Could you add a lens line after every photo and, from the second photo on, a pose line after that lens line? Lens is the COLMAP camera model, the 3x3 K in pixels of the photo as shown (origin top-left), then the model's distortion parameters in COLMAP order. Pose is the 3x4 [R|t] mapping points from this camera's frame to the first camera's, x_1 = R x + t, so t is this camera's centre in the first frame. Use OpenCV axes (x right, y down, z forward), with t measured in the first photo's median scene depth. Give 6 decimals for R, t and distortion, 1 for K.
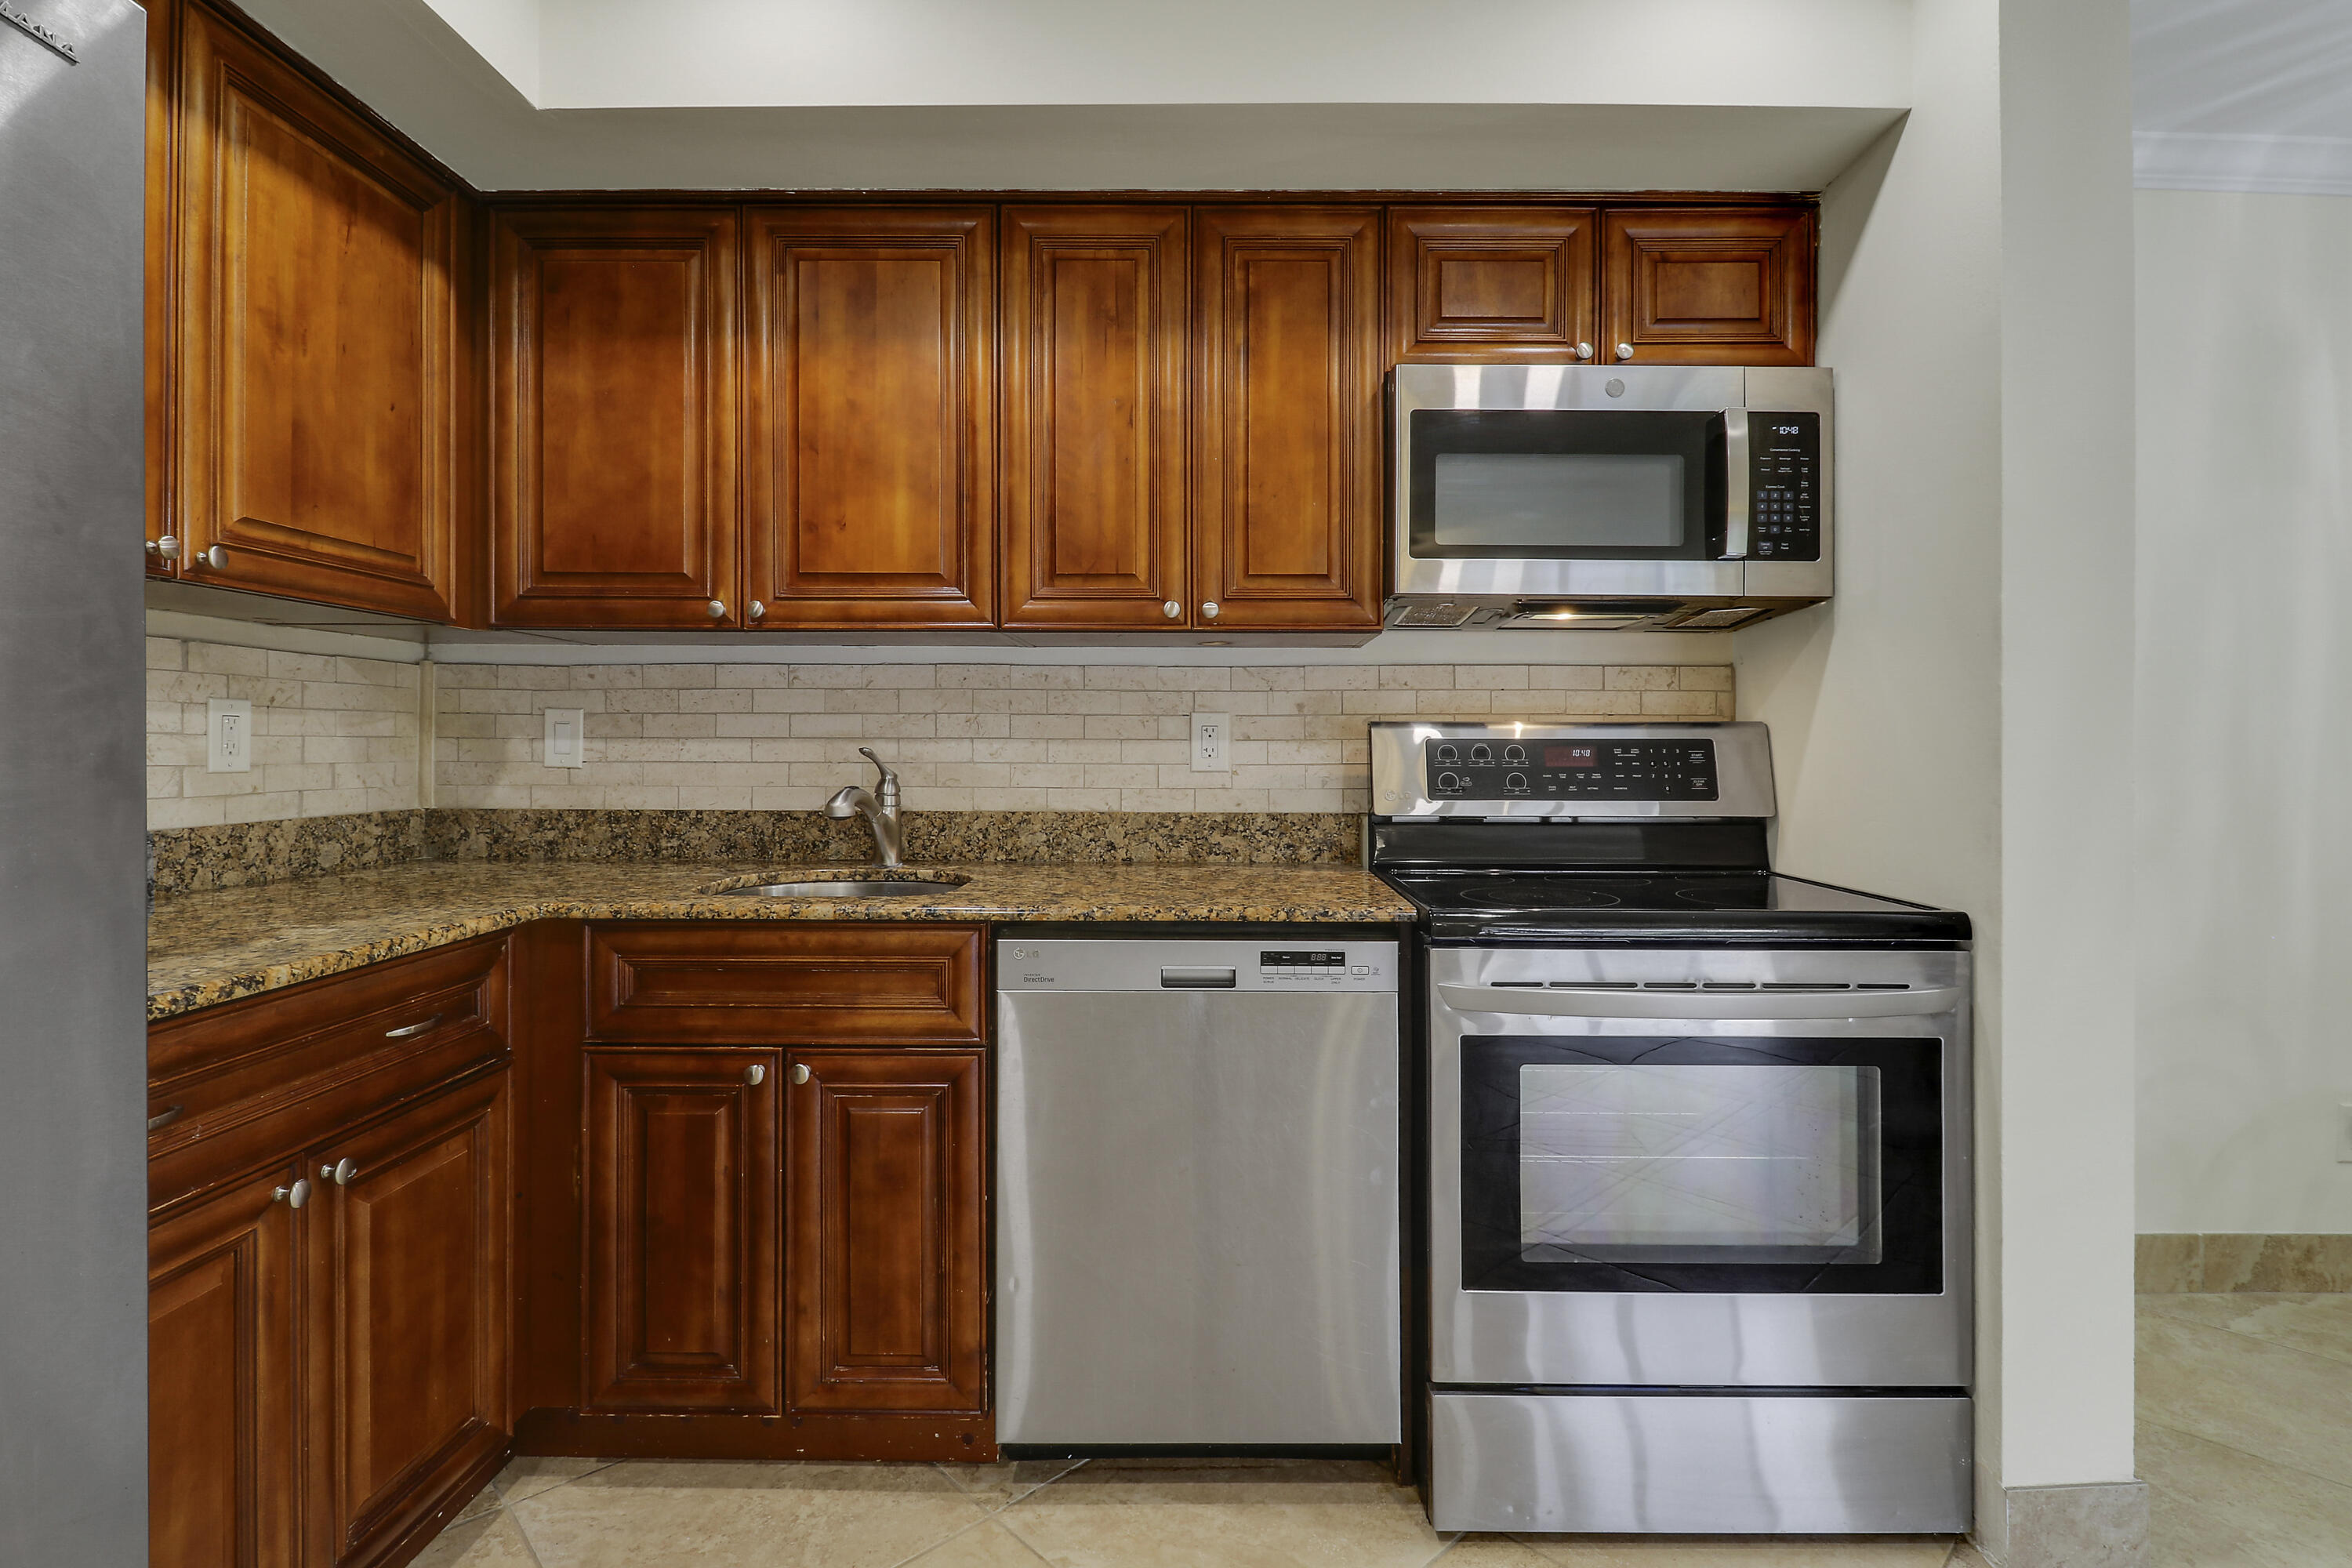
lens RADIAL K [[1092.8, 0, 1197.6], [0, 1092.8, 757.1], [0, 0, 1]] dist [0.002513, -0.012766]
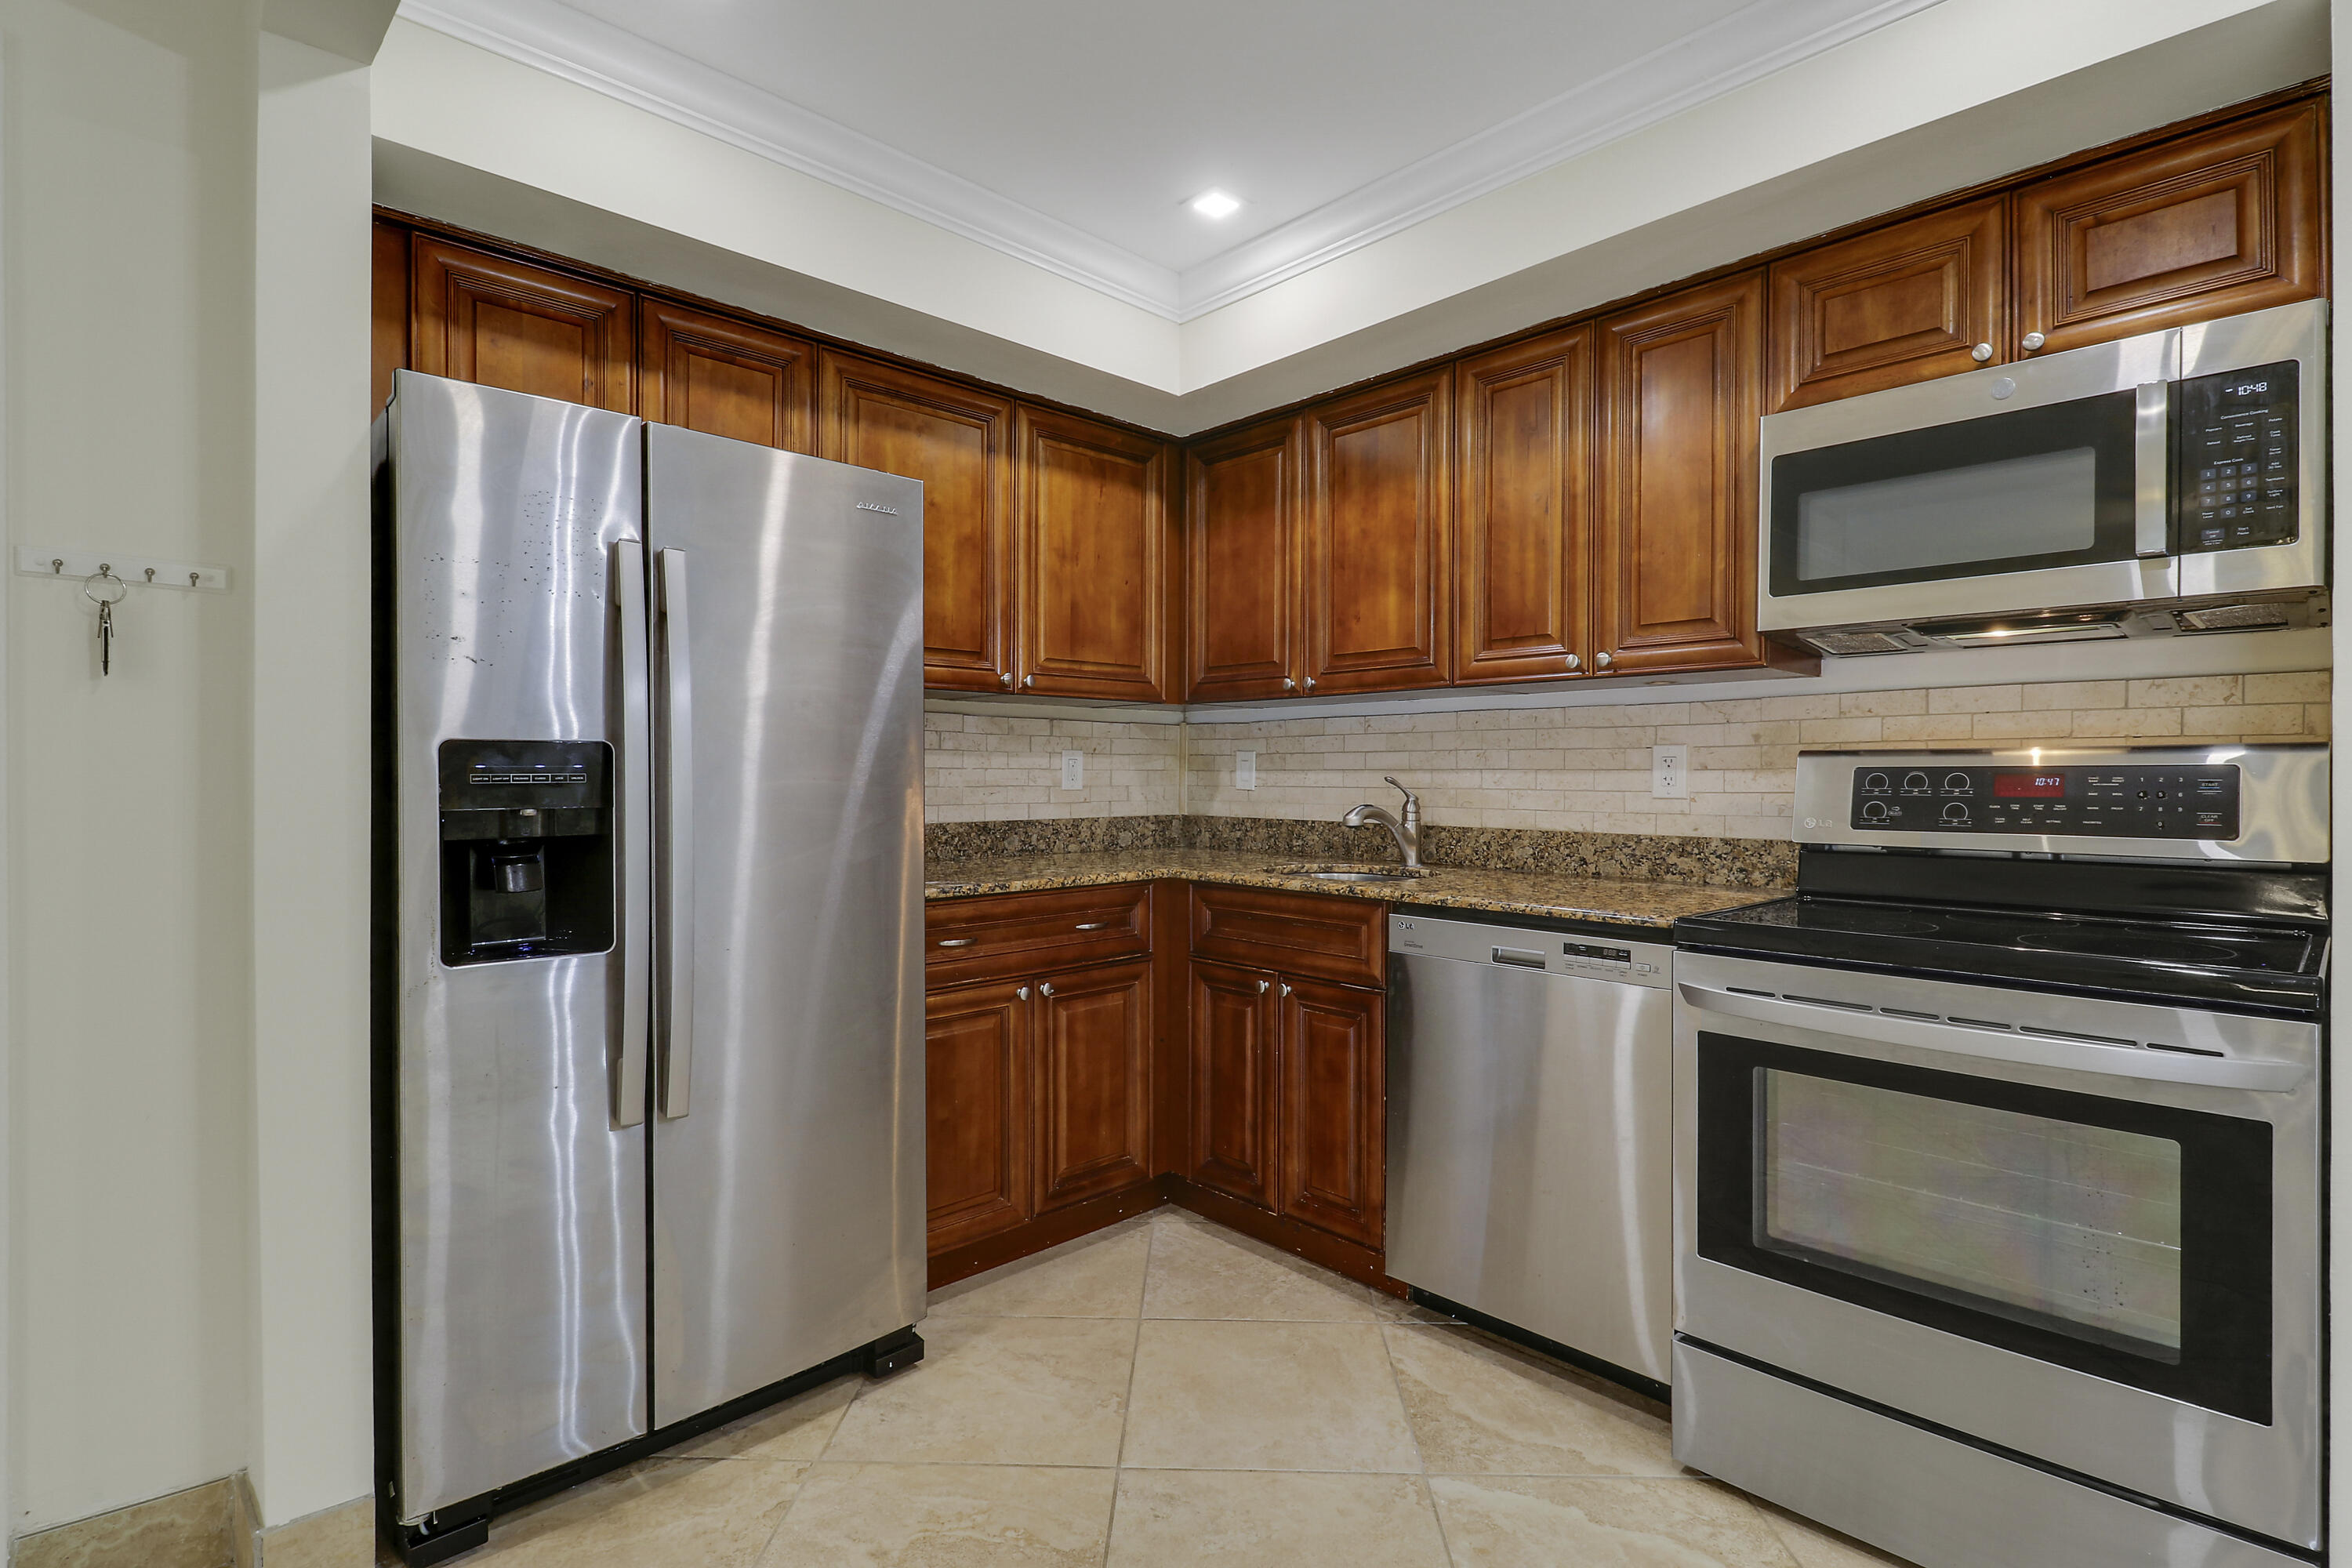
lens RADIAL K [[1092.8, 0, 1211.4], [0, 1092.8, 782.2], [0, 0, 1]] dist [0.002513, -0.012766]
pose [[0.701839, 0.002636, -0.712331, 0.547477], [-0.006954, 0.999971, -0.003152, 0.004172], [0.712302, 0.007166, 0.701837, -0.122055]]
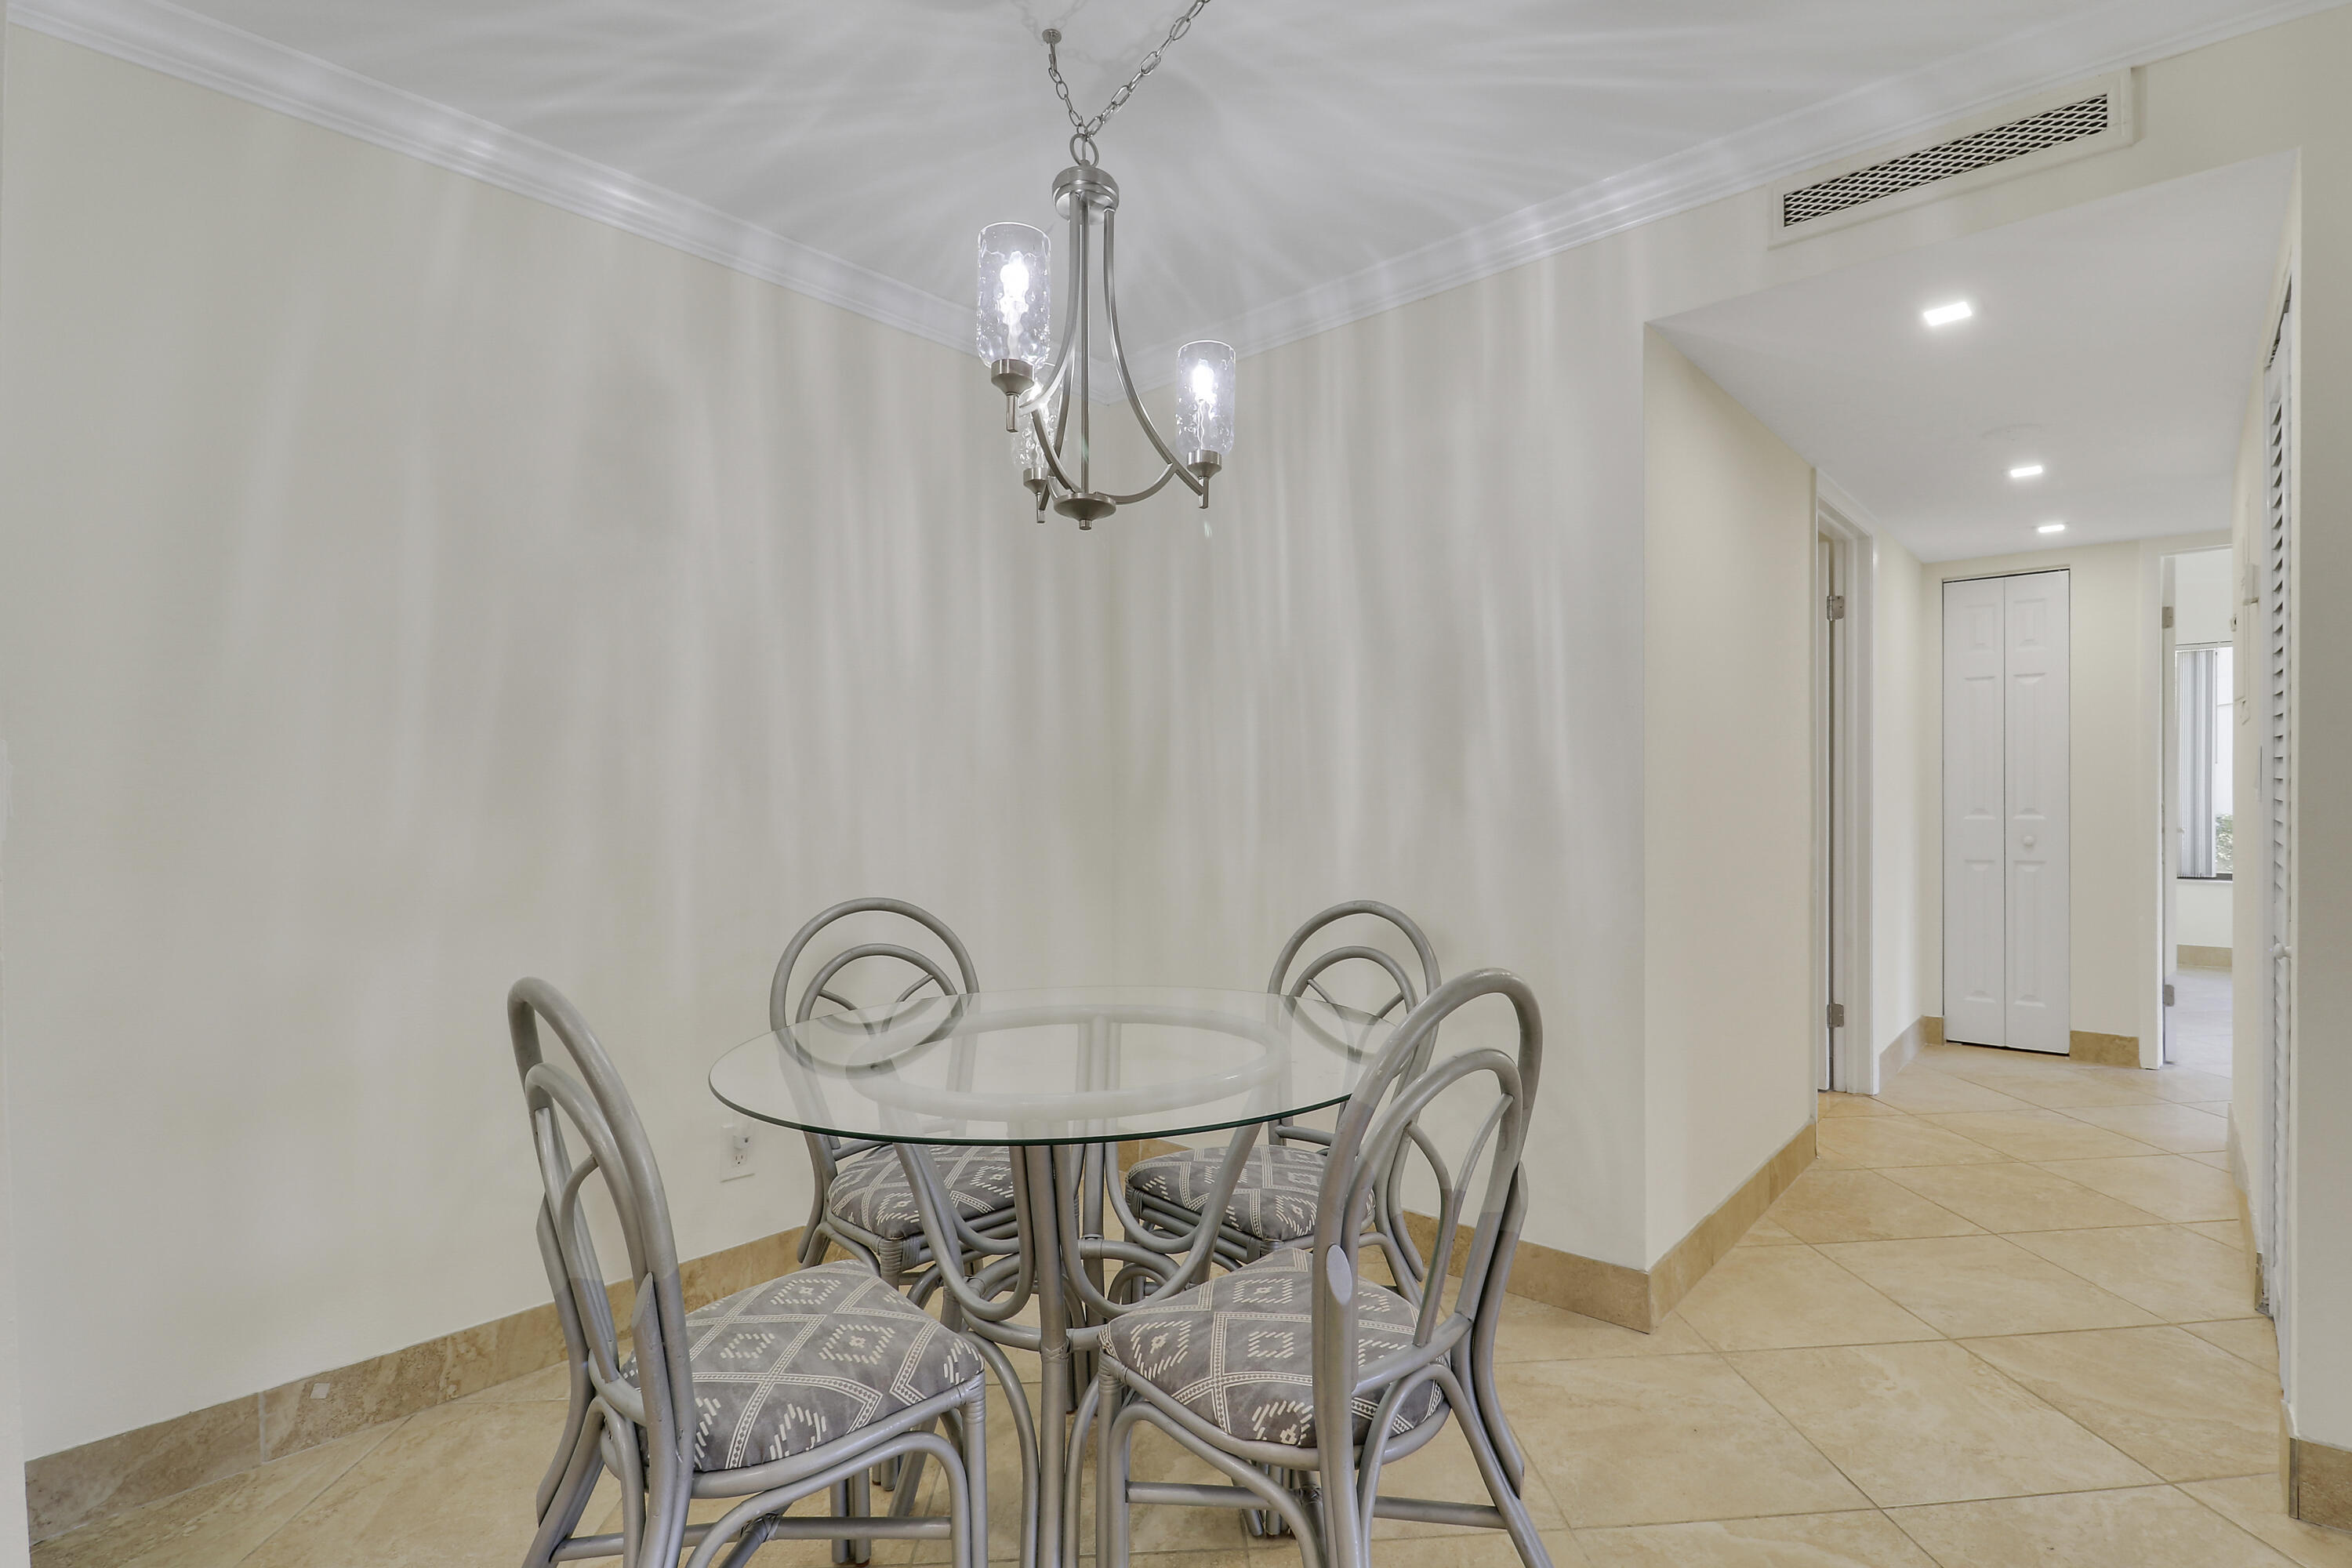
lens RADIAL K [[1123.3, 0, 1192.5], [0, 1123.3, 793.5], [0, 0, 1]] dist [-0.003872, -0.006151]
pose [[0.659239, -0.011186, 0.751850, 0.630014], [0.016414, 0.999865, 0.000484, 0.003827], [-0.751754, 0.012022, 0.659334, -0.086797]]
